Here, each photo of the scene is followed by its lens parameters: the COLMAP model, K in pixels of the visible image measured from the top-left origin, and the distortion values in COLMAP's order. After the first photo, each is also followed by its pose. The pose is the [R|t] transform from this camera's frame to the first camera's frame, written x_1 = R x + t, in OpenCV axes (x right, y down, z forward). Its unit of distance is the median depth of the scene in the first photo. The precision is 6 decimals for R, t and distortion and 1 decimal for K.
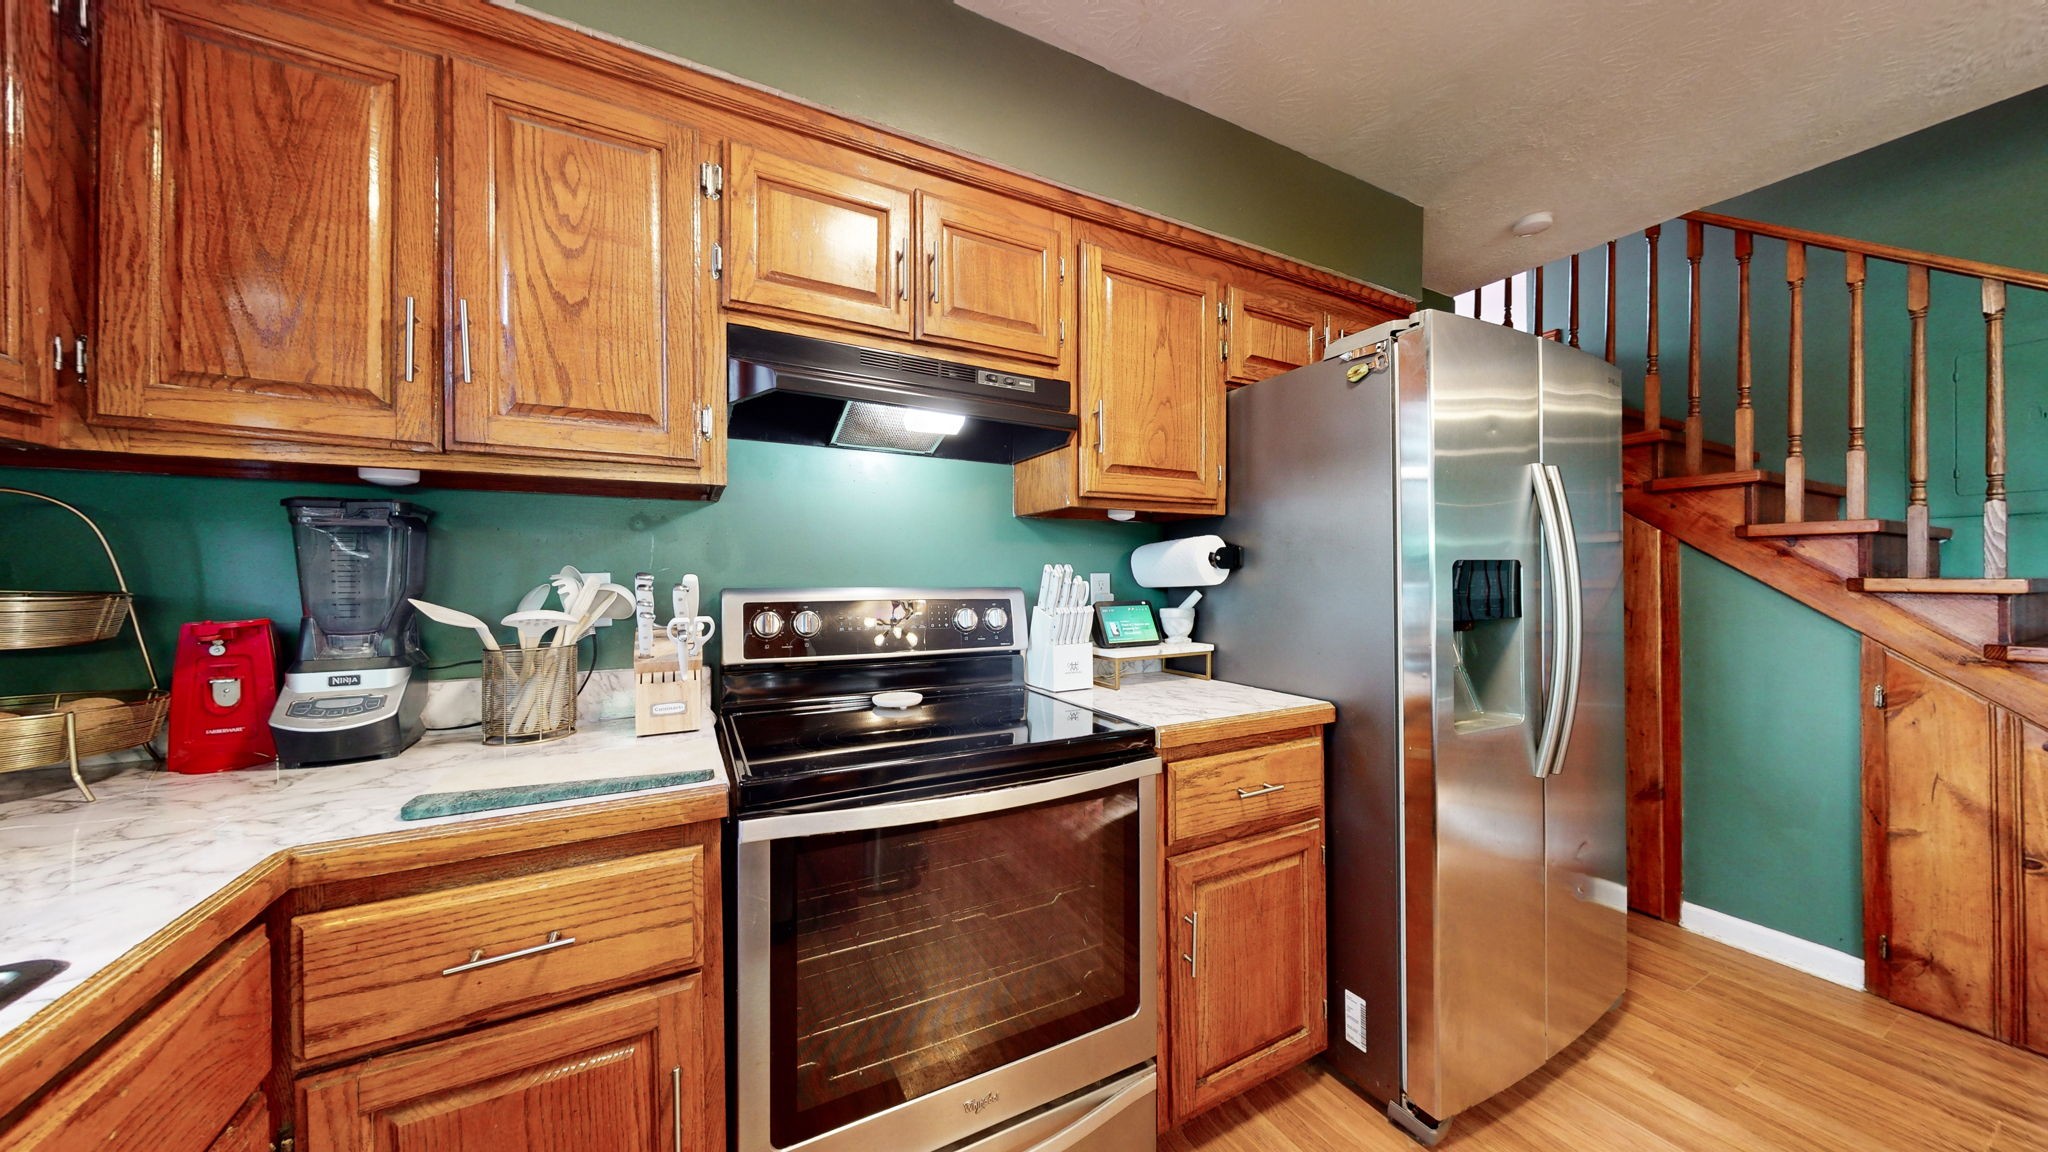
lens RADIAL K [[645.4, 0, 1022.2], [0, 645.4, 577.3], [0, 0, 1]] dist [-0.007468, 0.000061]
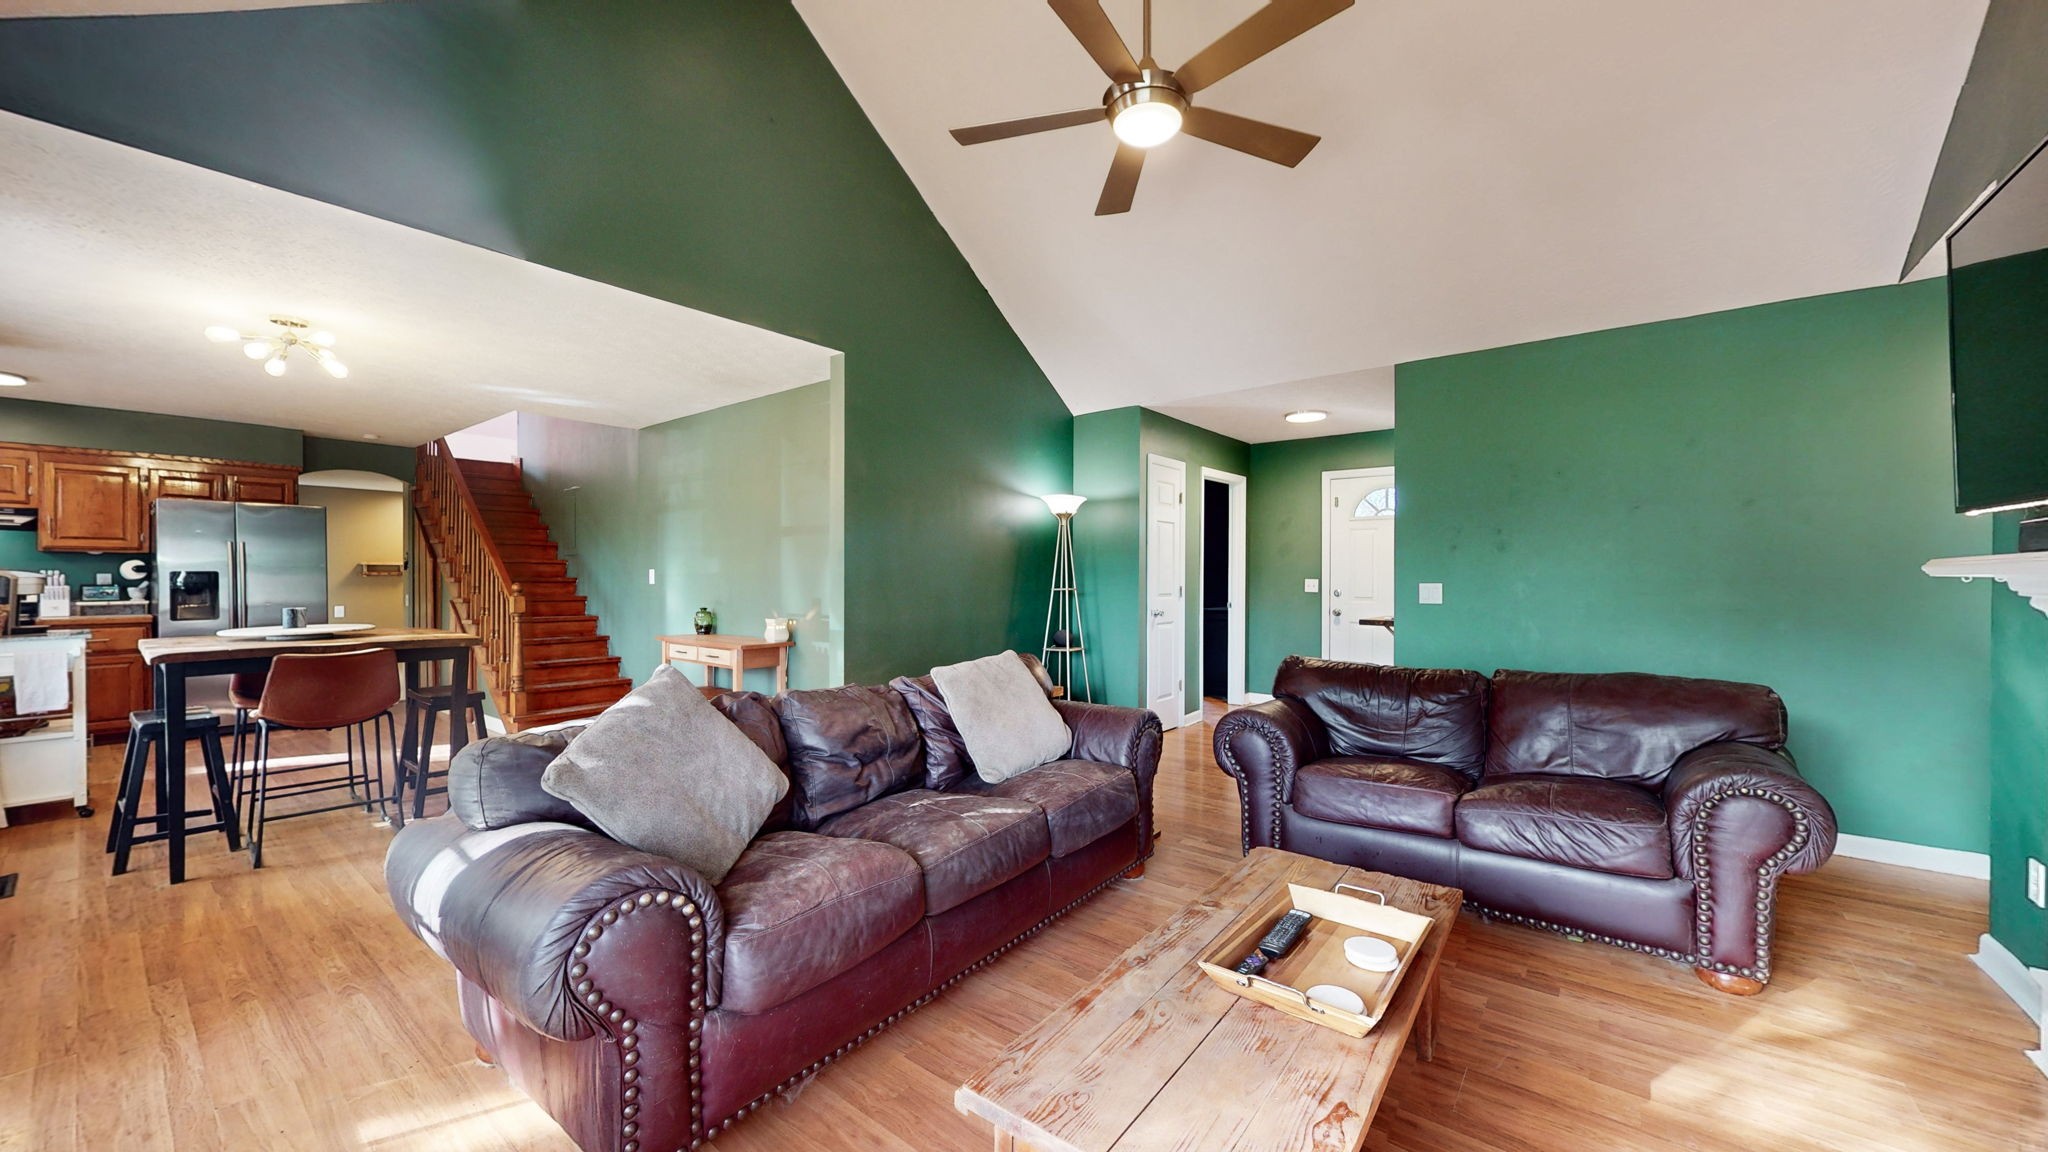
lens RADIAL K [[746.6, 0, 1023.1], [0, 746.6, 578.7], [0, 0, 1]] dist [-0.000235, -0.000037]
pose [[0.909259, 0.001440, 0.416228, 2.420261], [-0.002684, 0.999994, 0.002404, -0.004372], [-0.416222, -0.003303, 0.909257, -3.498067]]
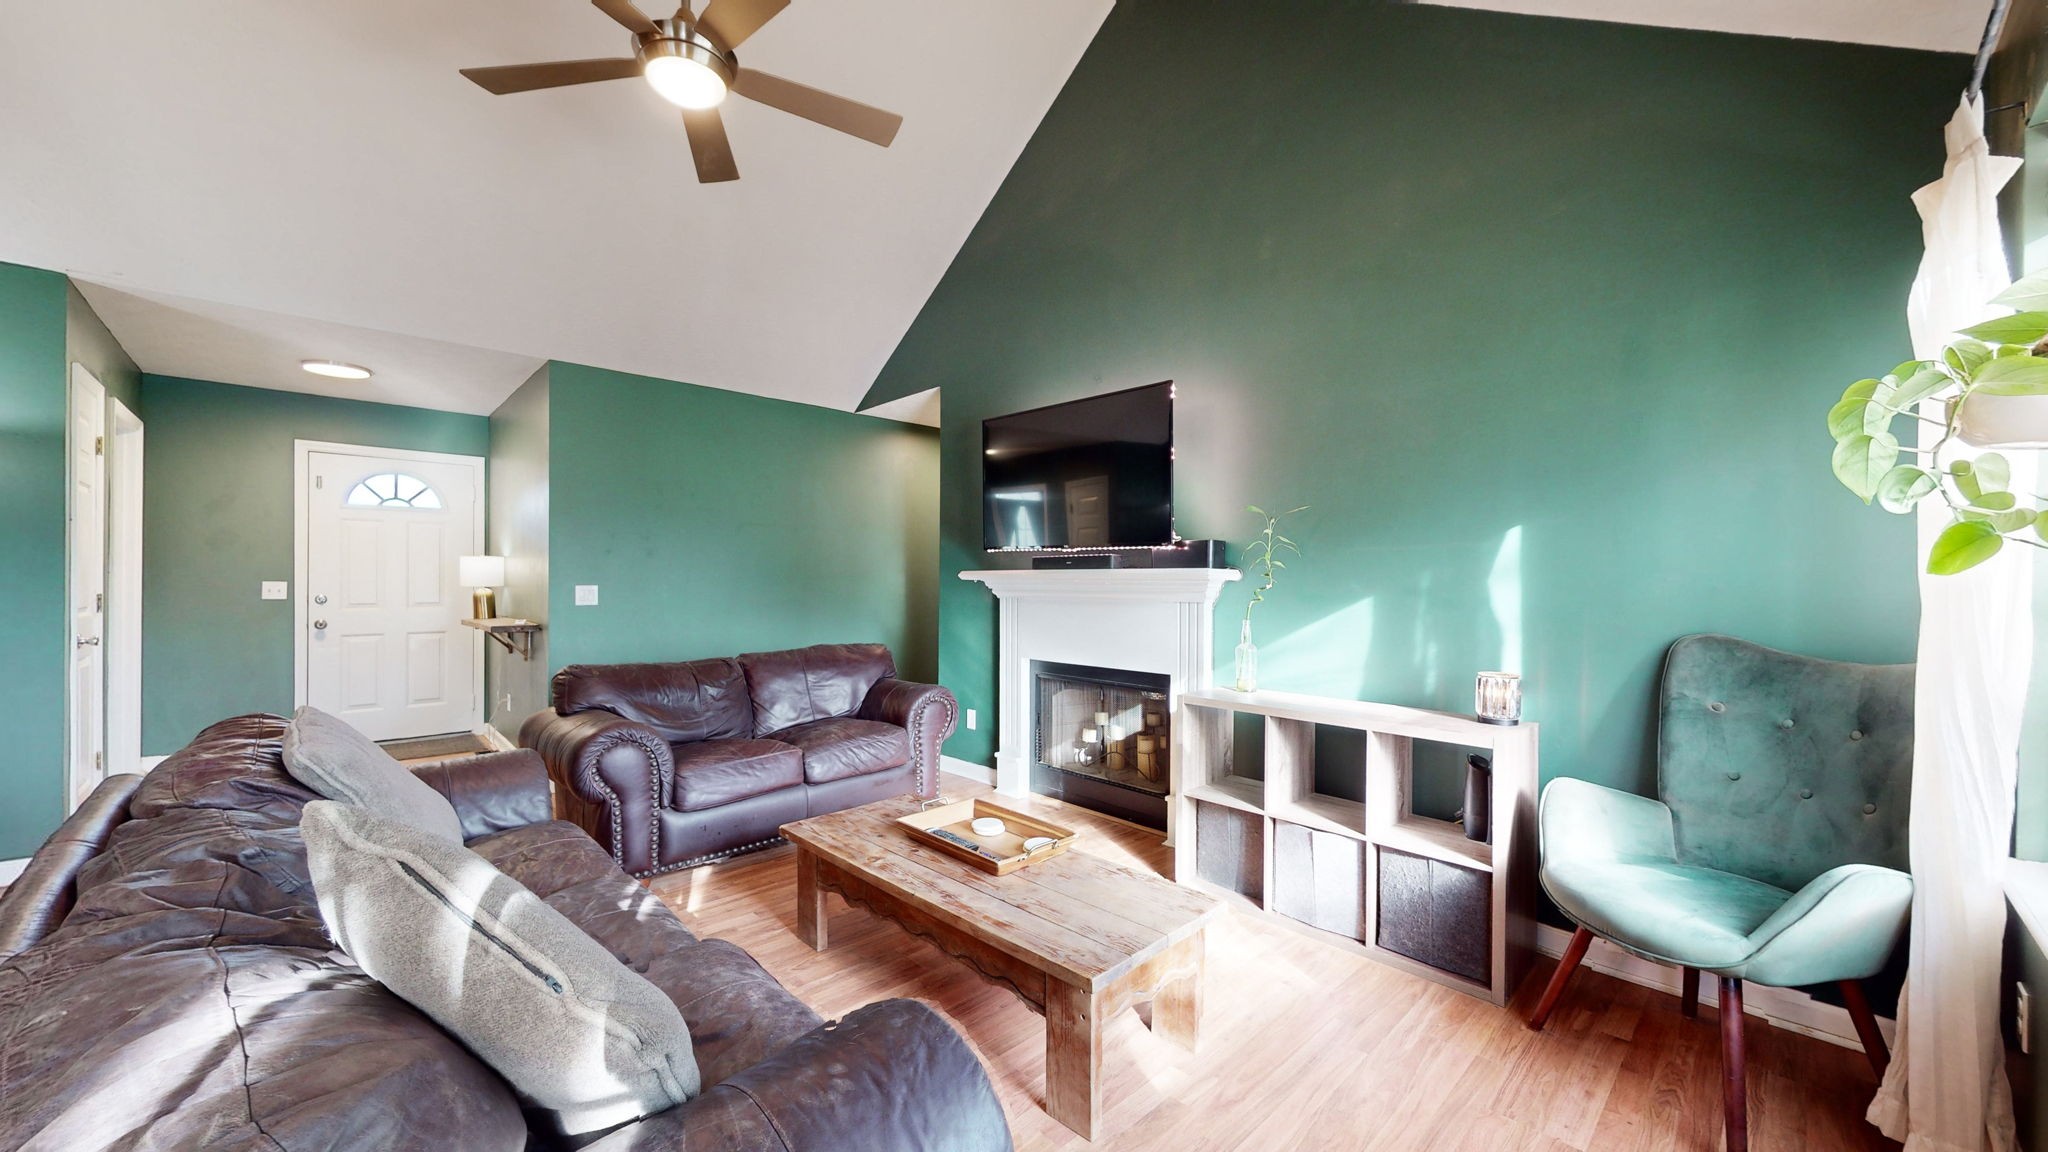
lens RADIAL K [[746.6, 0, 1023.1], [0, 746.6, 578.7], [0, 0, 1]] dist [-0.000235, -0.000037]
pose [[-0.283299, 0.002450, 0.959028, 1.759888], [-0.002324, 0.999992, -0.003241, -0.005214], [-0.959029, -0.003147, -0.283291, -2.398095]]
